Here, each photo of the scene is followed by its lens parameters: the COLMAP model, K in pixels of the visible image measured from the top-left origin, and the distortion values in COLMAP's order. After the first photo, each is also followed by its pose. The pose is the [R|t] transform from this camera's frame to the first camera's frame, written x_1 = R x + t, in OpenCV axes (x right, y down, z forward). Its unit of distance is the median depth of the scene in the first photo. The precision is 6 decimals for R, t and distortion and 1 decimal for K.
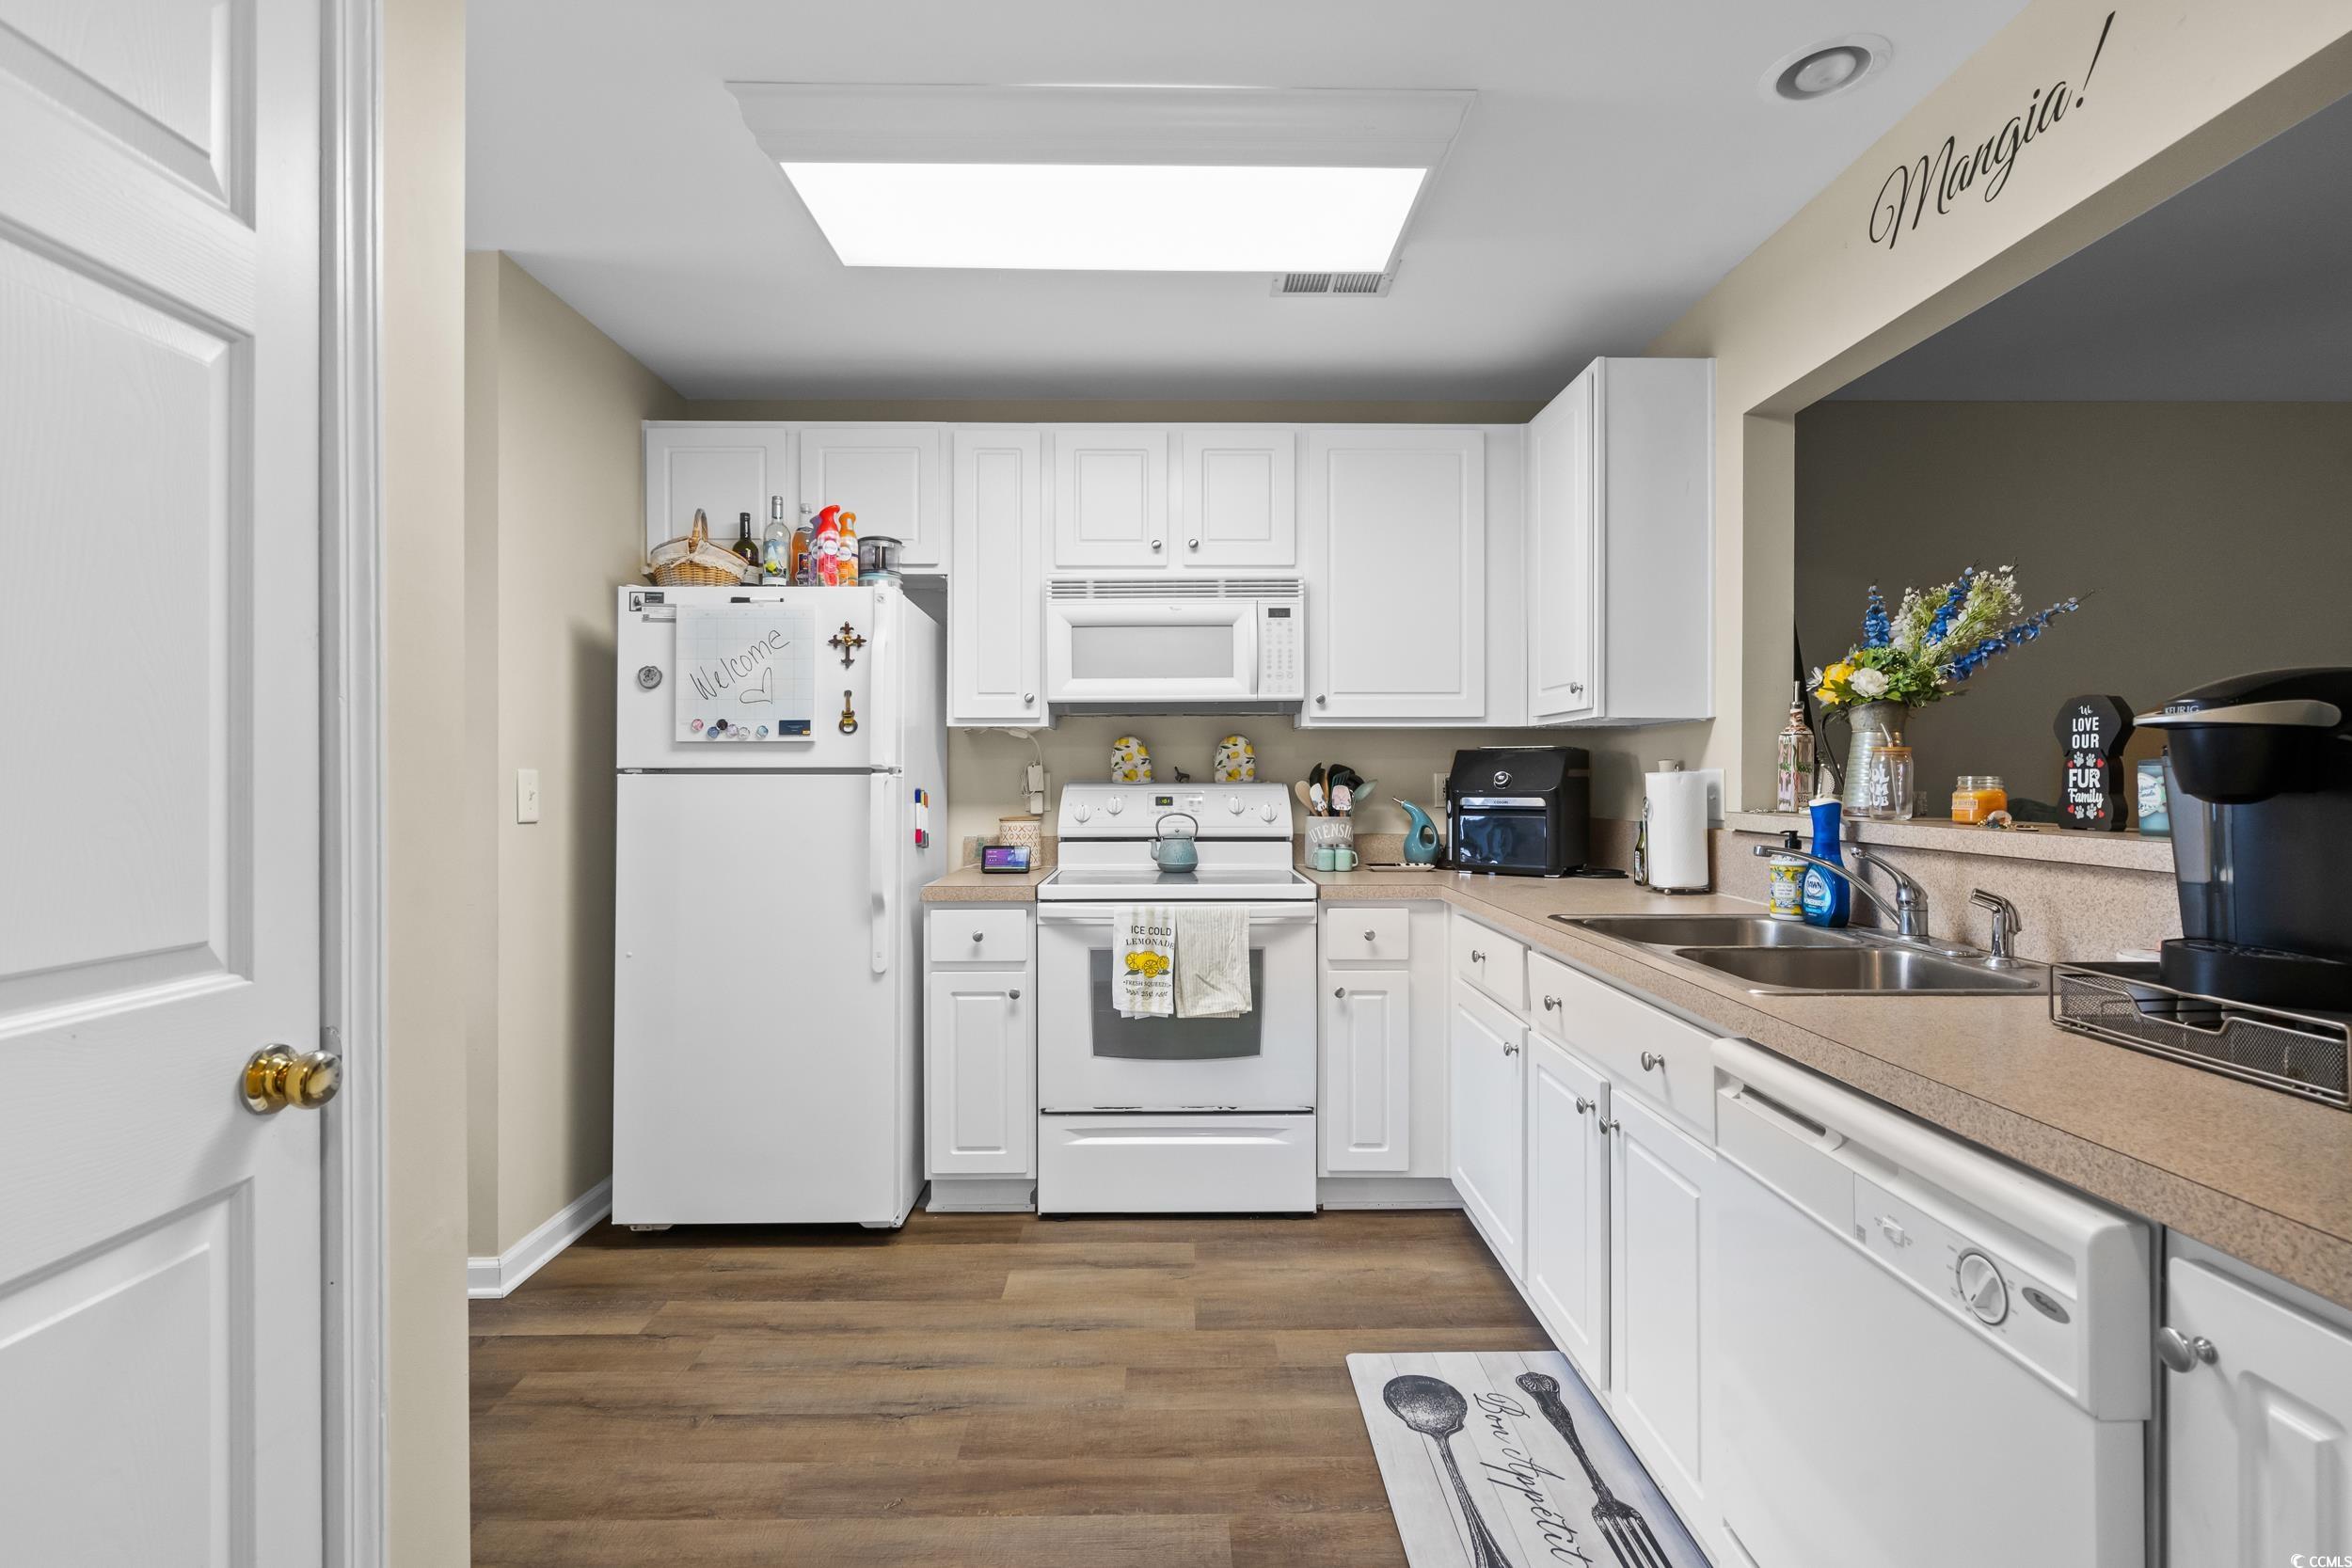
lens RADIAL K [[1100.9, 0, 1200.6], [0, 1100.9, 786.3], [0, 0, 1]] dist [0.000962, 0.000240]
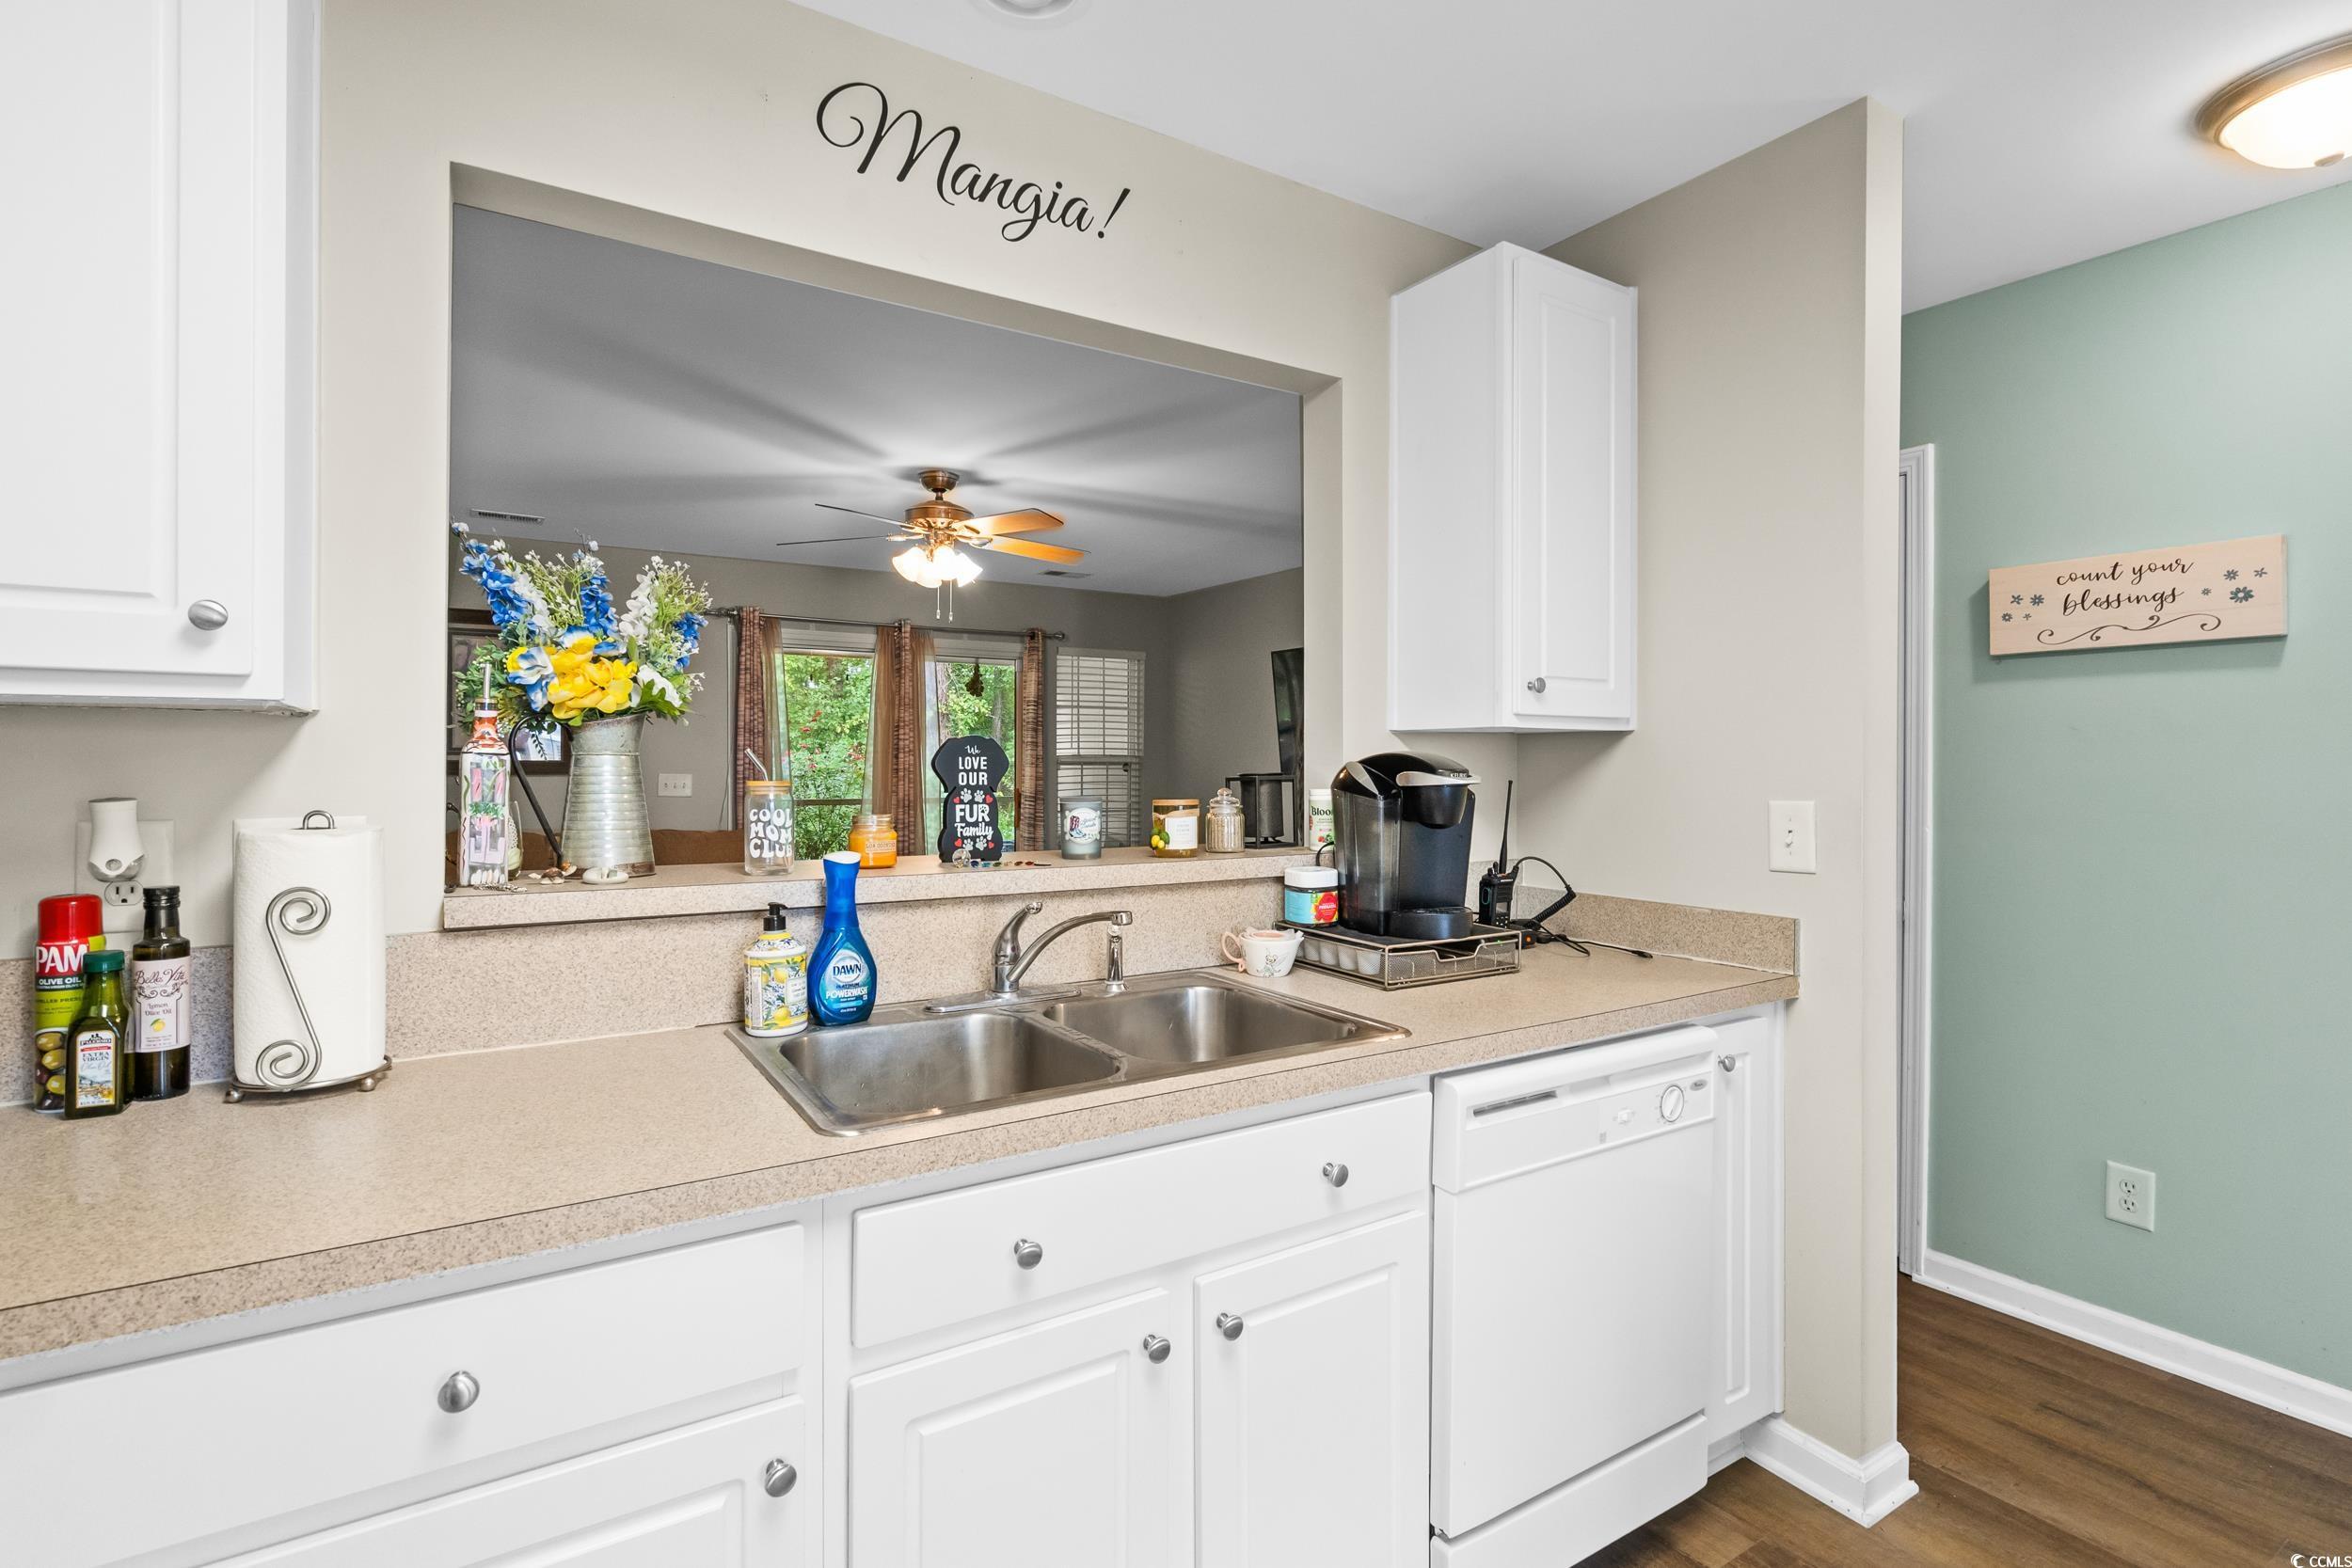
lens RADIAL K [[1099.1, 0, 1175.9], [0, 1099.1, 769.4], [0, 0, 1]] dist [-0.000717, -0.000145]
pose [[-0.509542, -0.002958, 0.860441, -0.219761], [0.006414, 0.999953, 0.007236, -0.056380], [-0.860422, 0.009206, -0.509499, 1.374380]]
